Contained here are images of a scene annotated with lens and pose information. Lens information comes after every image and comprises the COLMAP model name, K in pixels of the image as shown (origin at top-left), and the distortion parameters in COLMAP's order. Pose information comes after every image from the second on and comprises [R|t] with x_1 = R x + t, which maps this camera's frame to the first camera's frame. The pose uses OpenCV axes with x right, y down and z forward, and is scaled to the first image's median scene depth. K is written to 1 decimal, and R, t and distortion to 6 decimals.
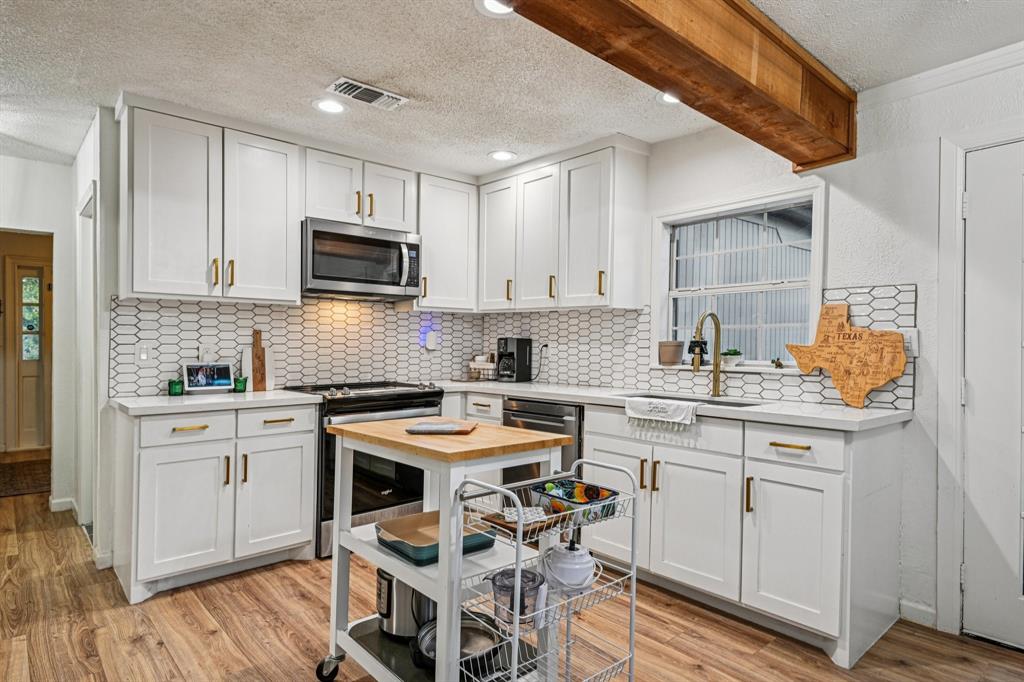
lens RADIAL K [[537.9, 0, 513.6], [0, 537.9, 342.1], [0, 0, 1]] dist [0.002341, -0.003864]
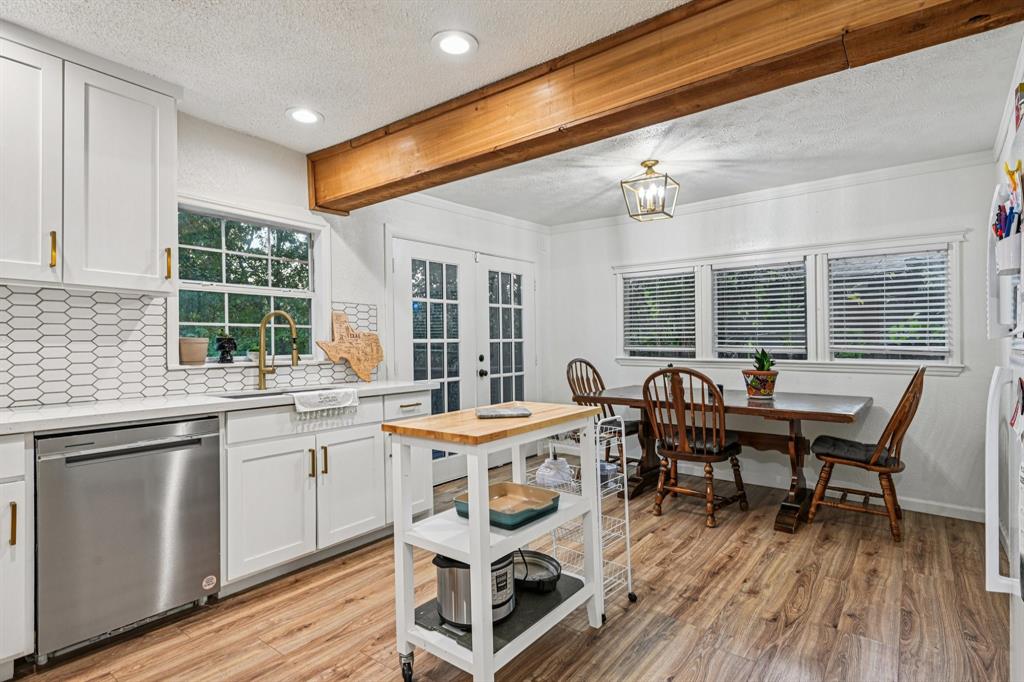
lens RADIAL K [[510.0, 0, 506.1], [0, 510.0, 337.2], [0, 0, 1]] dist [-0.003922, -0.003746]
pose [[-0.167133, 0.008388, 0.985899, -0.634221], [-0.001725, 0.999960, -0.008800, 0.003325], [-0.985933, -0.003172, -0.167112, 0.611550]]
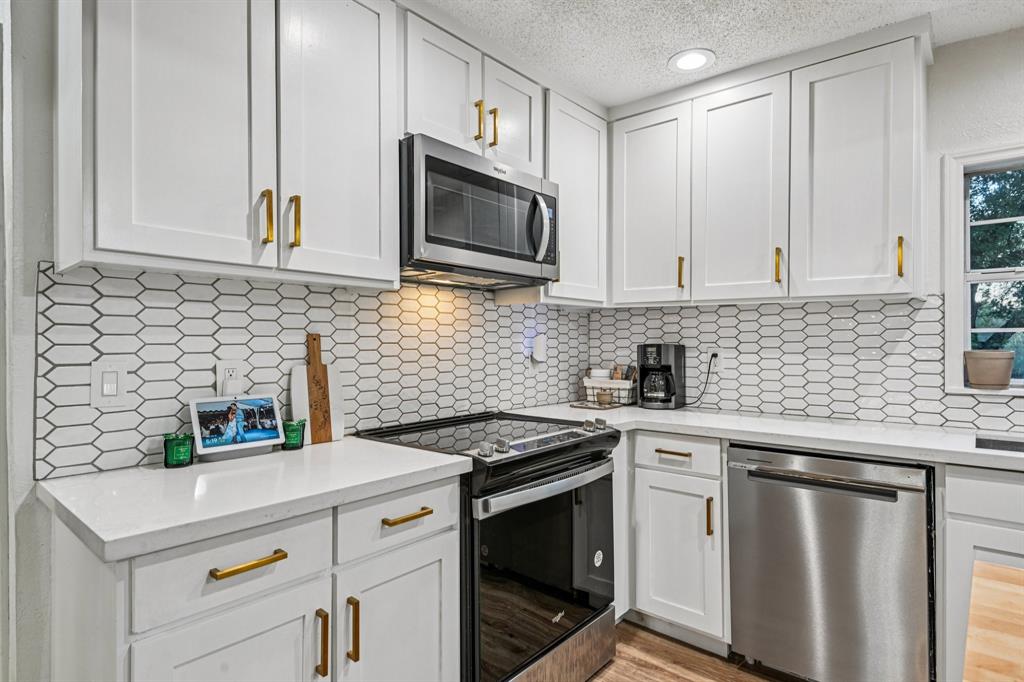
lens RADIAL K [[537.9, 0, 511.6], [0, 537.9, 345.8], [0, 0, 1]] dist [0.002341, -0.003864]
pose [[0.994252, -0.003147, 0.107023, -0.332652], [0.002477, 0.999977, 0.006386, -0.013000], [-0.107041, -0.006084, 0.994236, 0.419786]]
